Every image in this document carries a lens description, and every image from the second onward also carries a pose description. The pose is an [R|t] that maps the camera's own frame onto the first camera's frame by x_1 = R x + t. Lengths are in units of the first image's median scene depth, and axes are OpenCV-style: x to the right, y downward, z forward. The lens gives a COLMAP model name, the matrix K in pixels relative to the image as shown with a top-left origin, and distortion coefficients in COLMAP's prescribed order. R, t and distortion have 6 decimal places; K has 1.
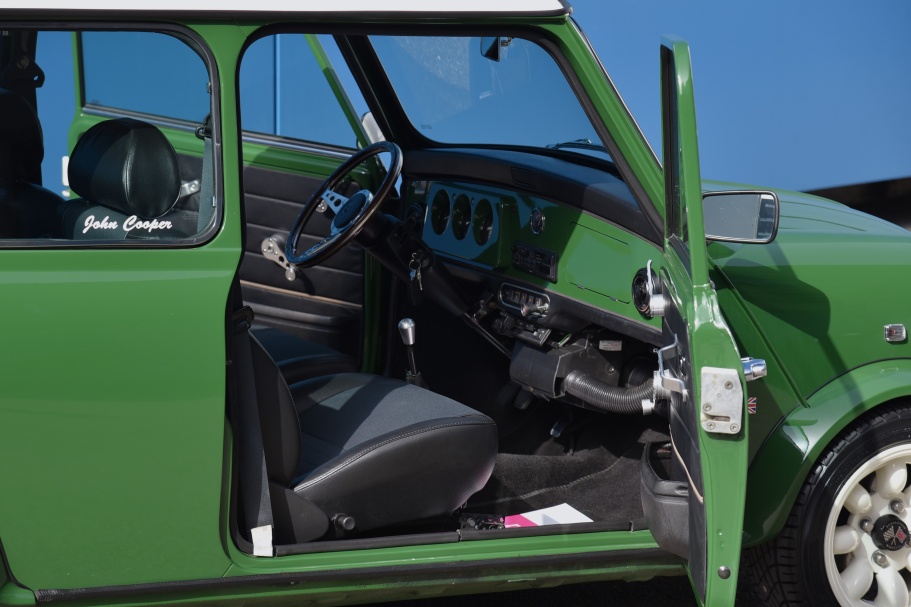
lens RADIAL K [[3249.2, 0, 455.5], [0, 3249.2, 303.5], [0, 0, 1]] dist [1.274813, -0.208239]
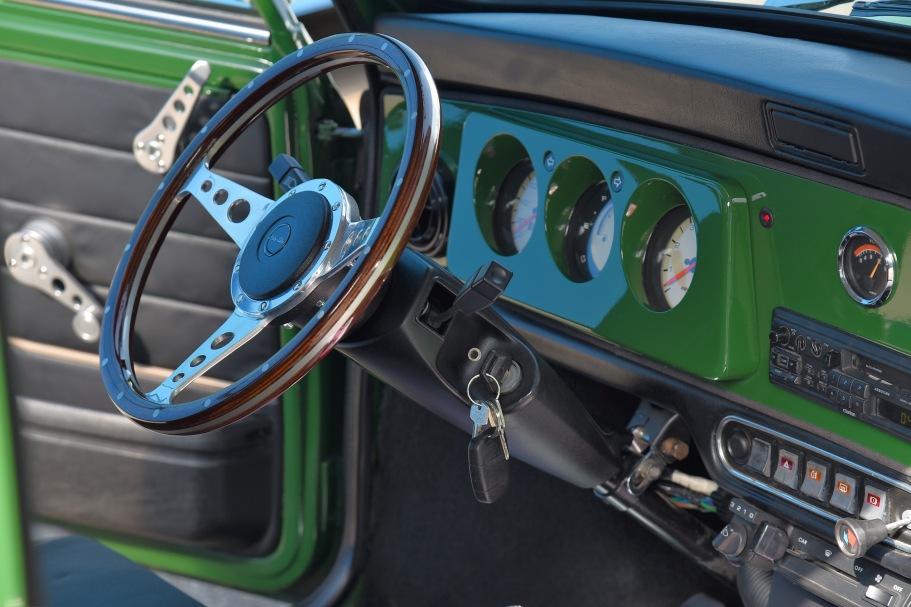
lens RADIAL K [[3296.8, 0, 475.3], [0, 3296.8, 337.1], [0, 0, 1]] dist [1.361697, -0.050417]
pose [[0.992960, -0.071714, 0.094278, -0.047312], [0.059392, 0.990050, 0.127567, -0.063989], [-0.102488, -0.121069, 0.987339, 0.660881]]
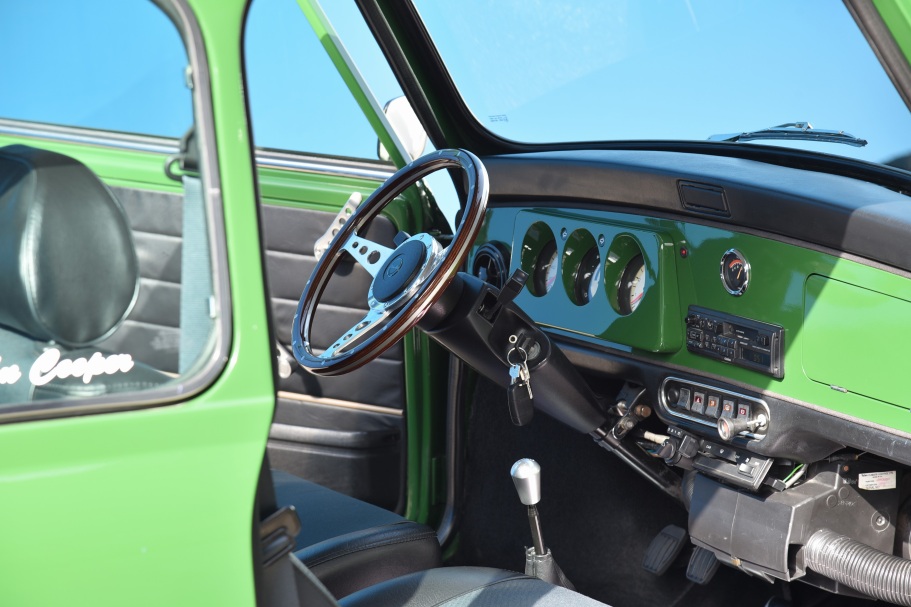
lens RADIAL K [[3249.2, 0, 455.5], [0, 3249.2, 303.5], [0, 0, 1]] dist [1.274813, -0.208239]
pose [[0.997070, -0.063604, 0.042499, -0.048674], [0.063192, 0.997941, 0.010969, -0.029042], [-0.043109, -0.008251, 0.999036, 0.422735]]
